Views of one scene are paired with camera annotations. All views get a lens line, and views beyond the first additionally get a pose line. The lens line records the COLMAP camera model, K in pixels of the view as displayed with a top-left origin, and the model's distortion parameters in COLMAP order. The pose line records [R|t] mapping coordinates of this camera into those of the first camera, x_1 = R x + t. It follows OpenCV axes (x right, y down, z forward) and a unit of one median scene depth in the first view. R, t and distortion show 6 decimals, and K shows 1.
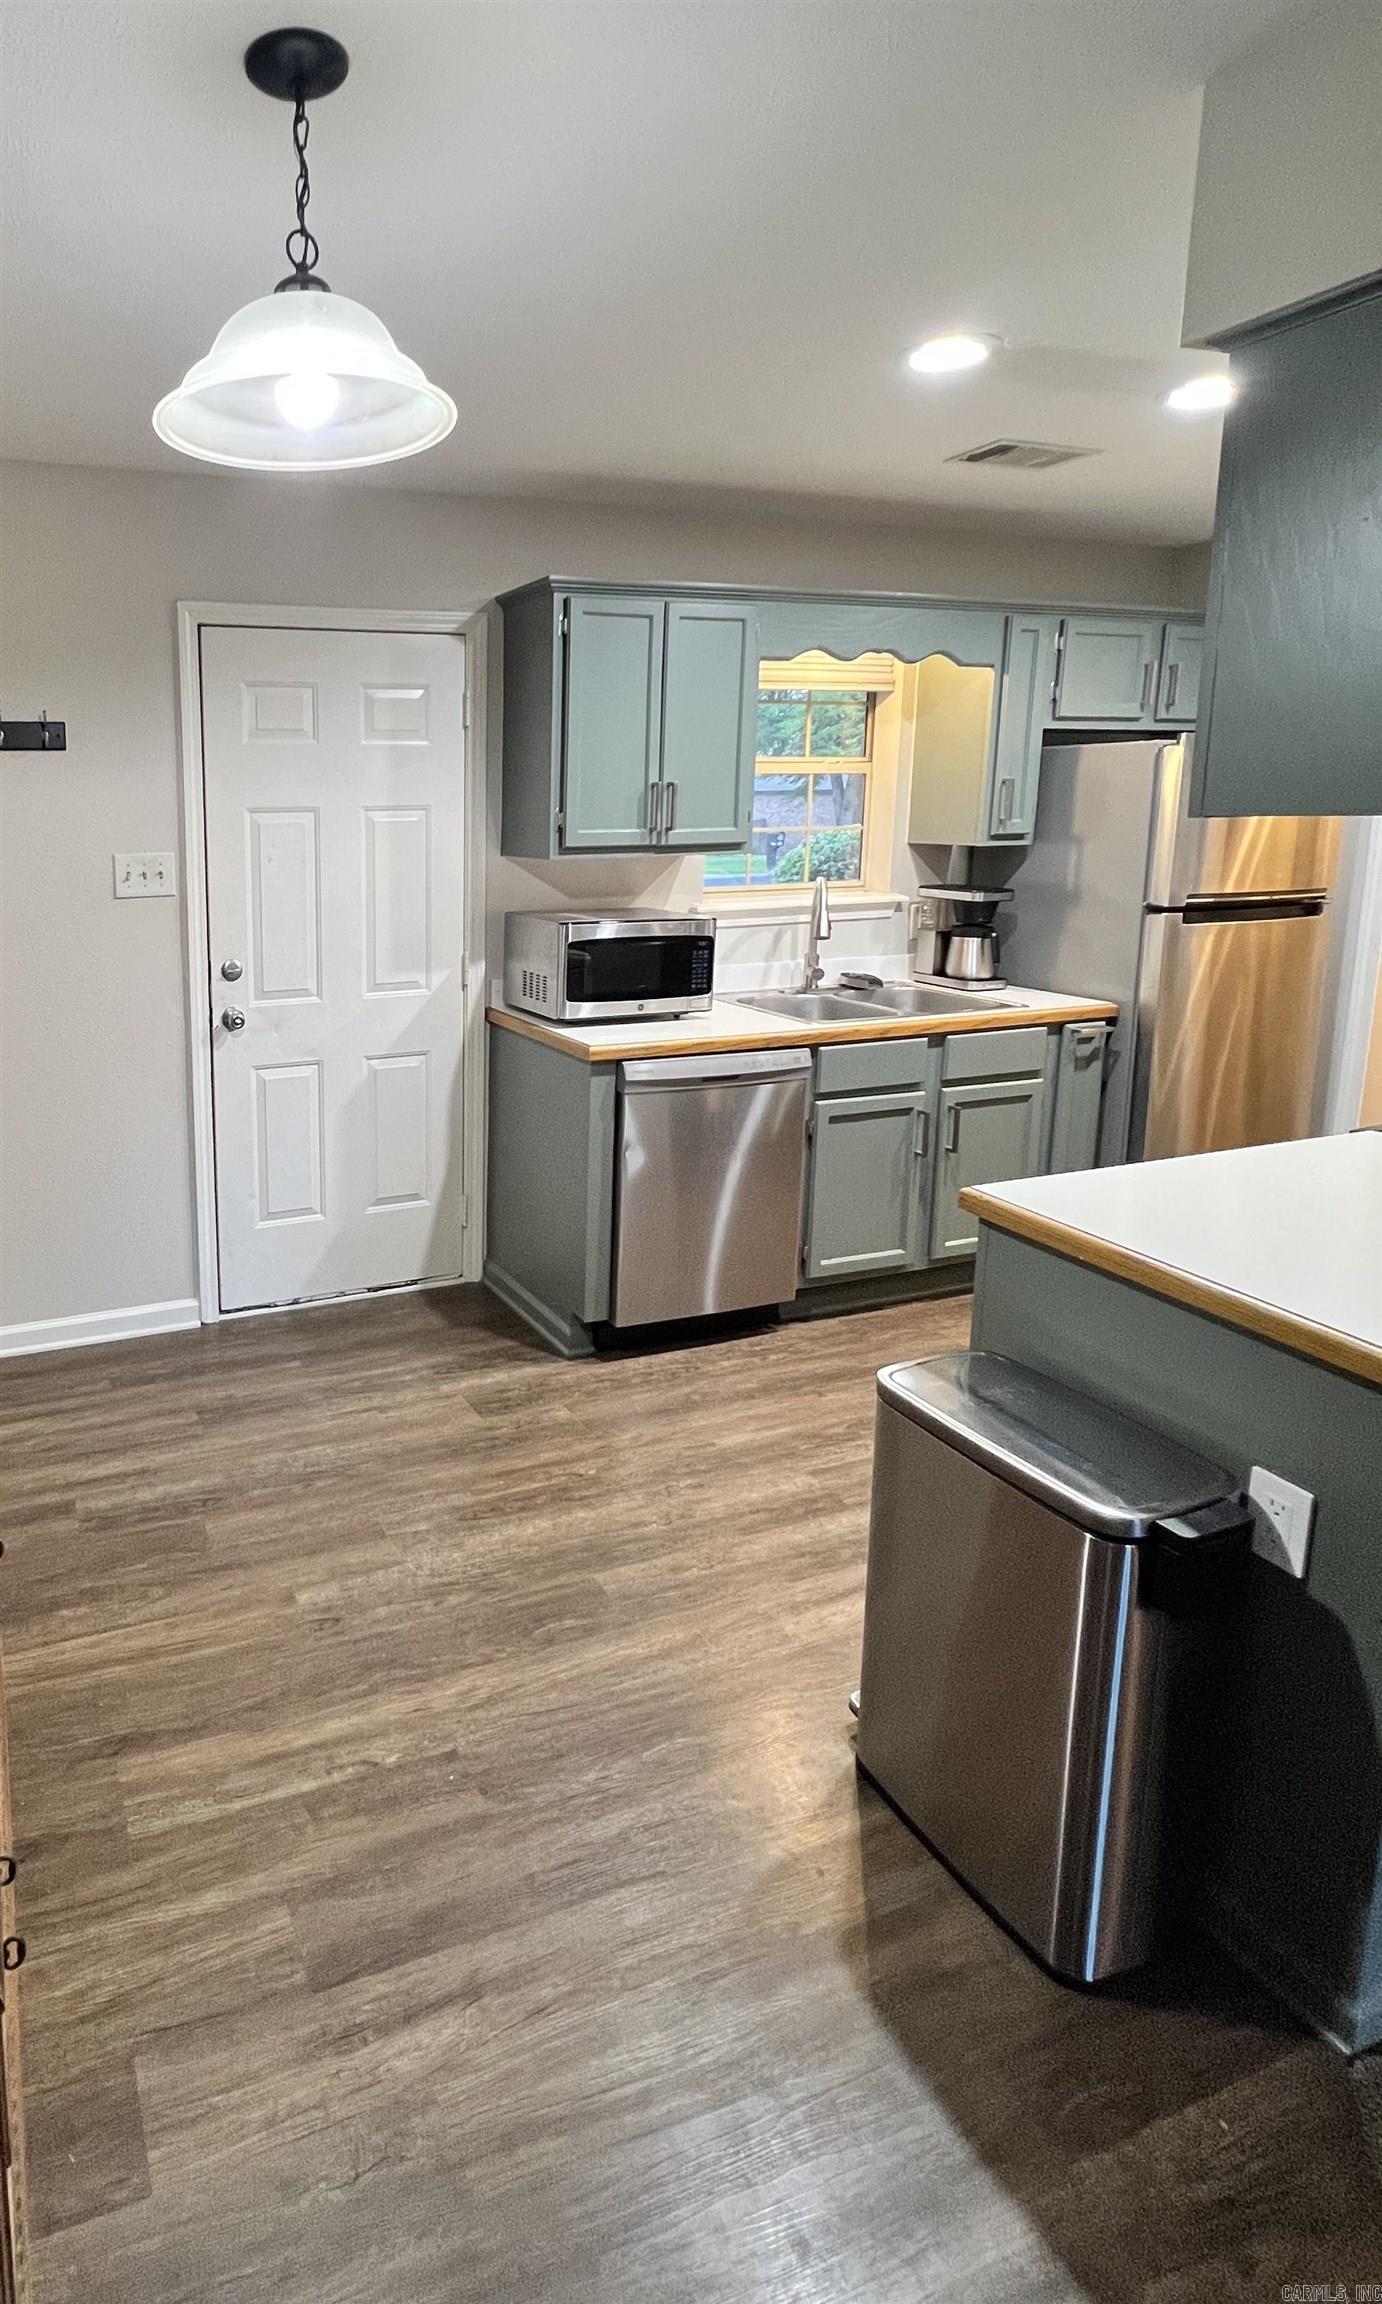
lens RADIAL K [[1117.0, 0, 327.5], [0, 1117.0, 971.6], [0, 0, 1]] dist [-0.008028, 0.001409]
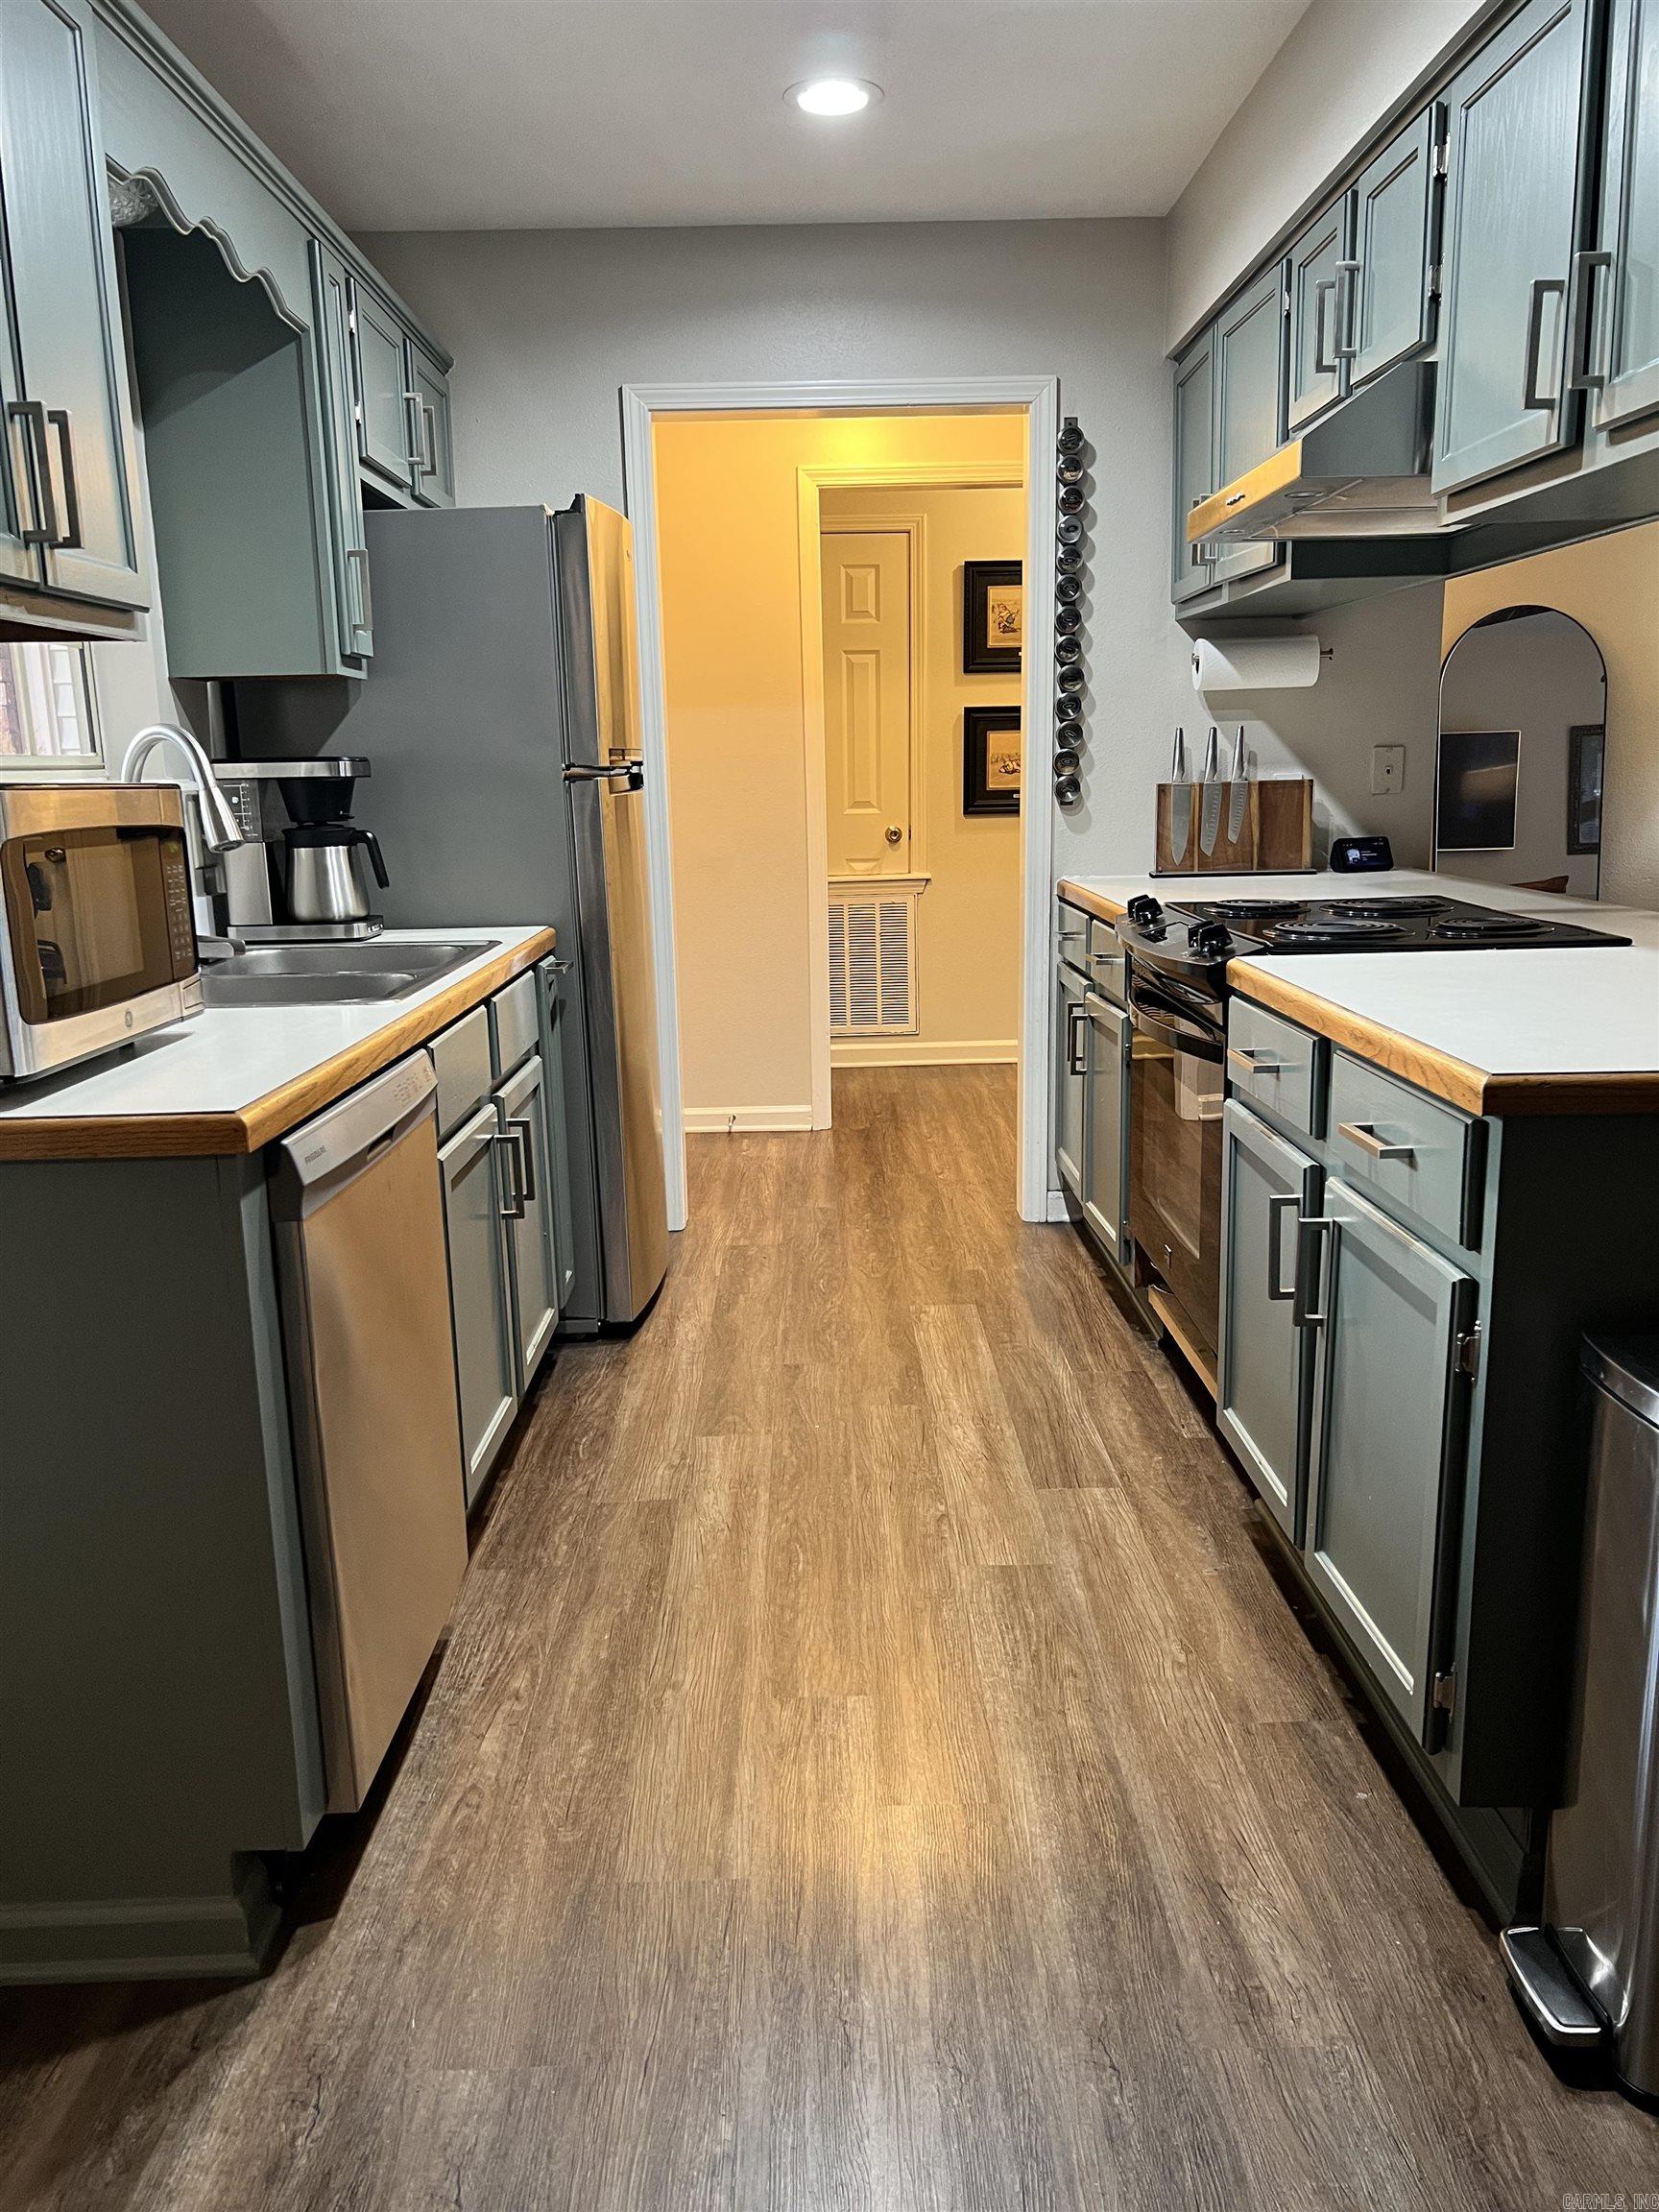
lens RADIAL K [[1656.2, 0, 817.8], [0, 1656.2, 1120.7], [0, 0, 1]] dist [0.044853, -0.055209]
pose [[0.291991, -0.197479, 0.935812, -0.177343], [0.160626, 0.974679, 0.155562, 0.014503], [-0.942836, 0.104893, 0.316318, 0.575756]]
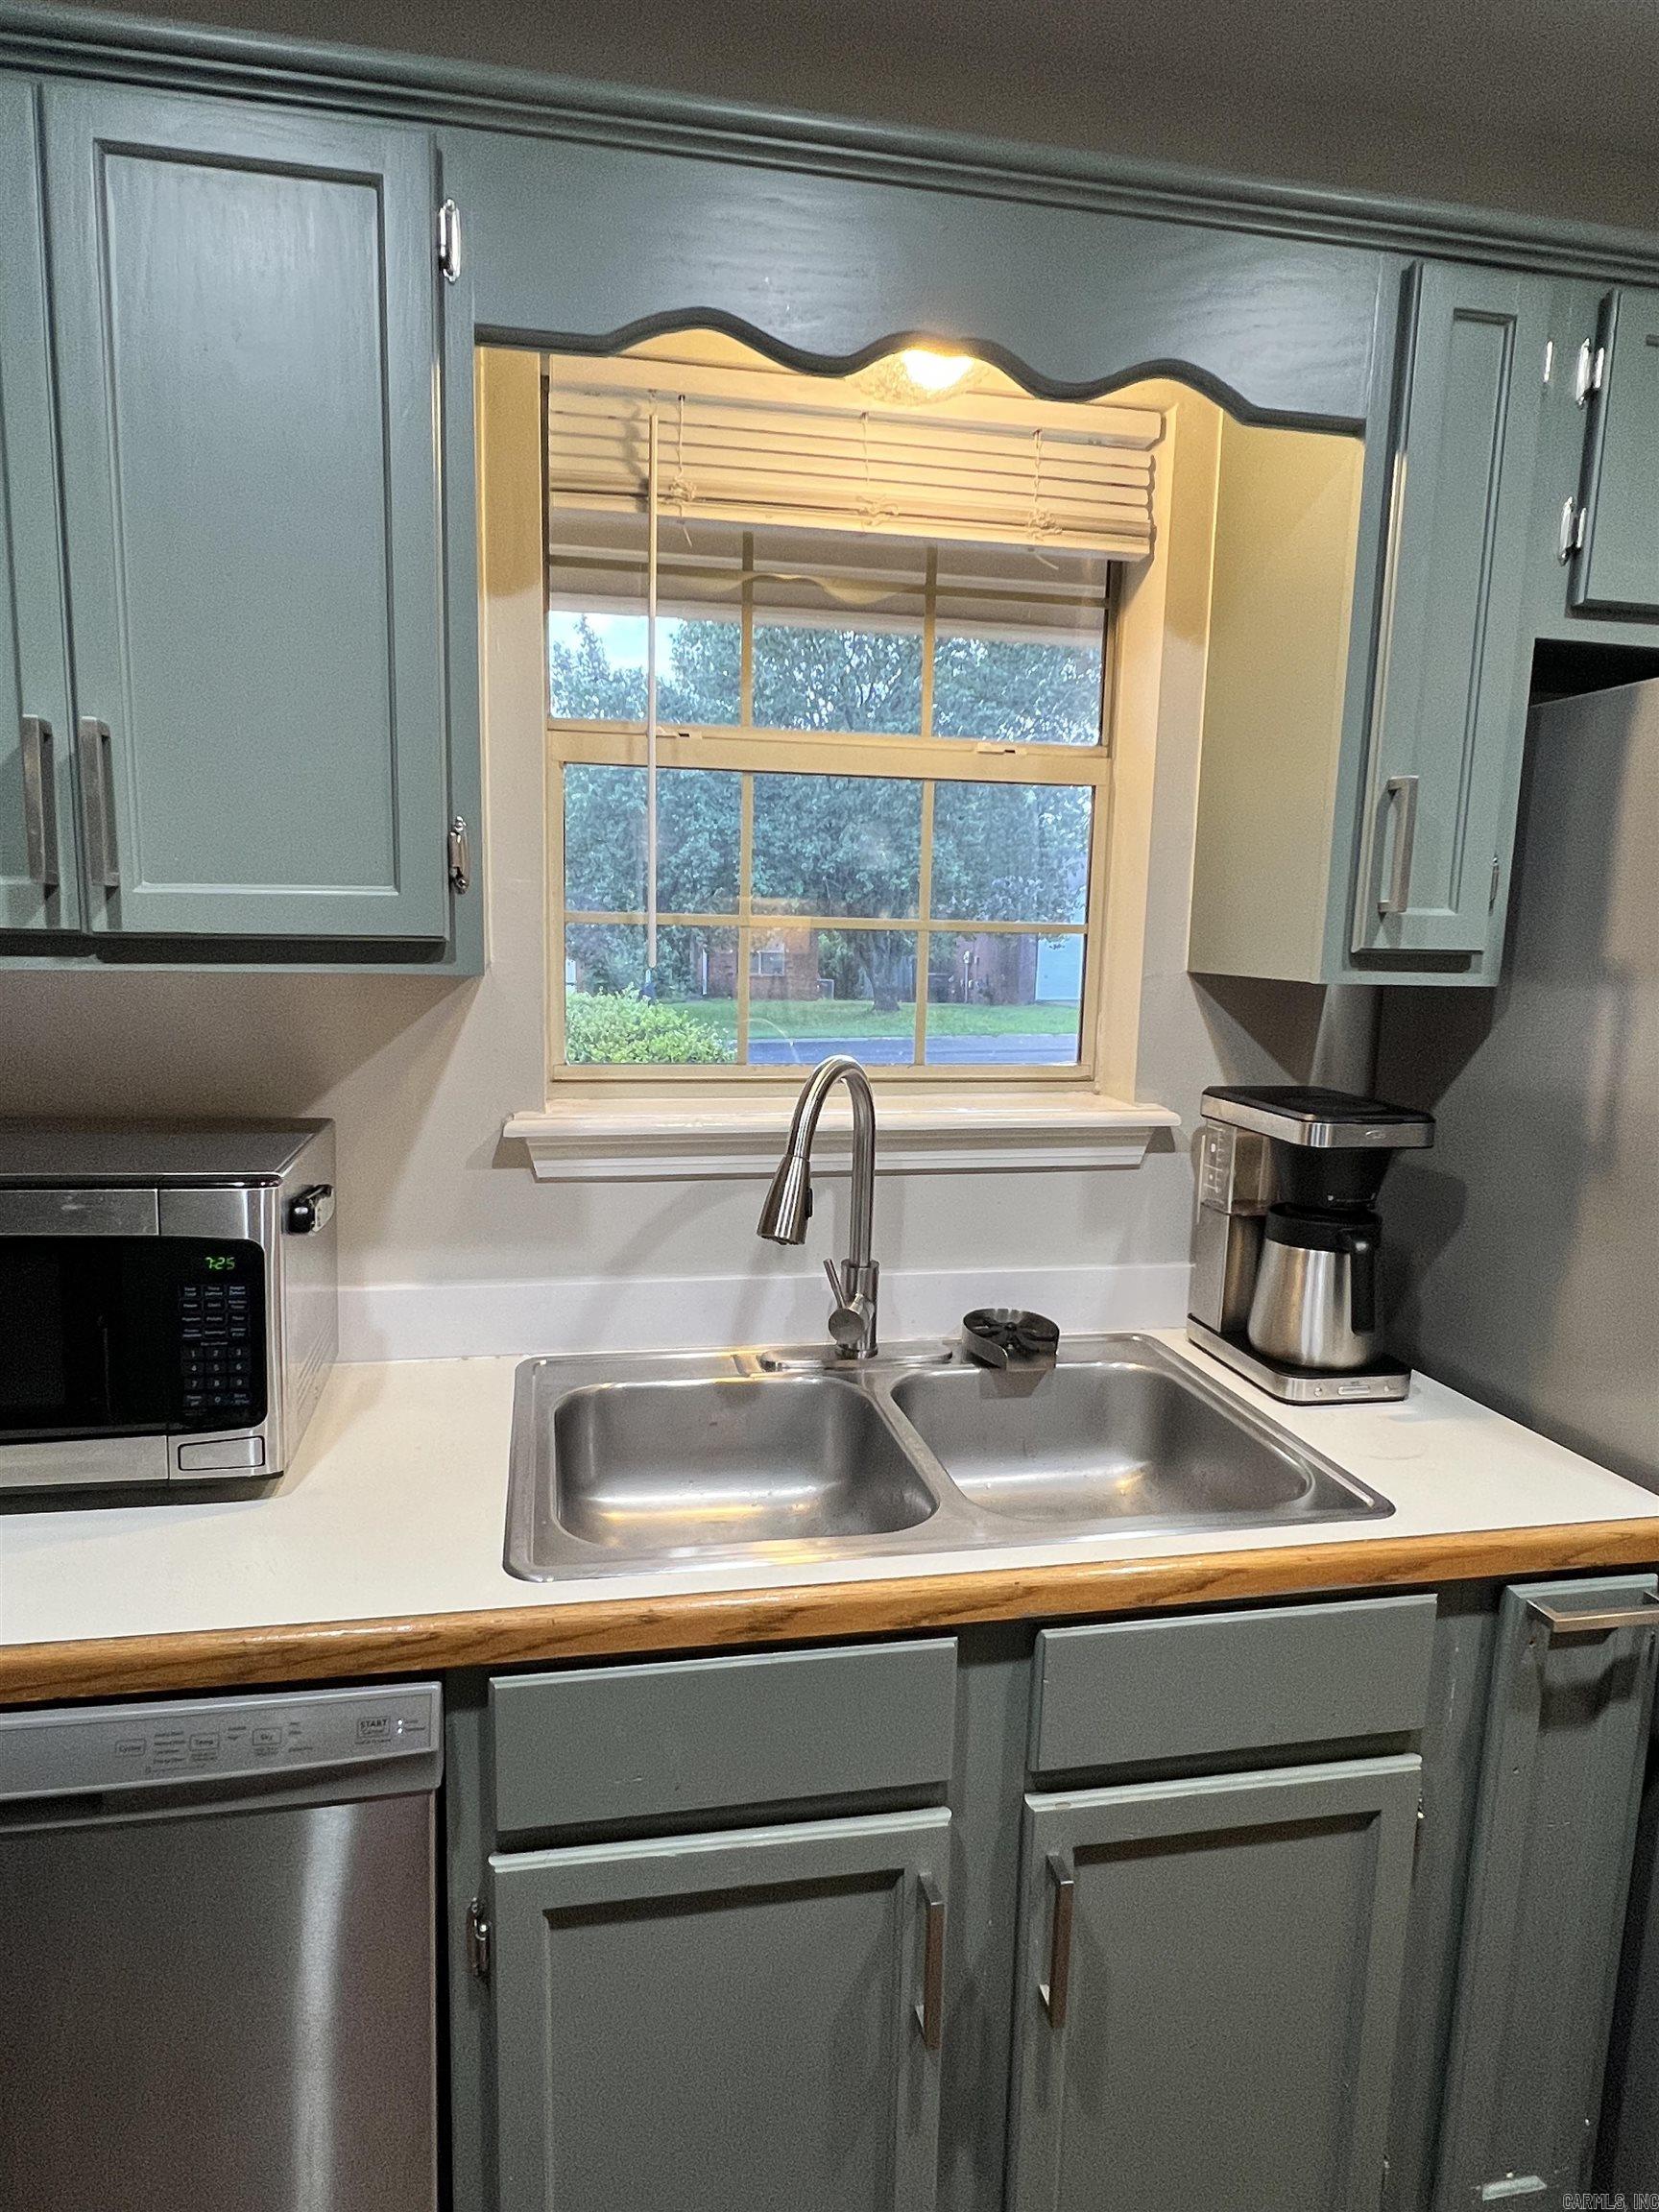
lens RADIAL K [[1303.3, 0, 823.2], [0, 1303.3, 1115.4], [0, 0, 1]] dist [-0.000874, -0.003309]
pose [[0.994444, 0.048930, -0.093206, 0.511602], [-0.049239, 0.998787, -0.001018, -0.070394], [0.093043, 0.005602, 0.995646, 0.640137]]
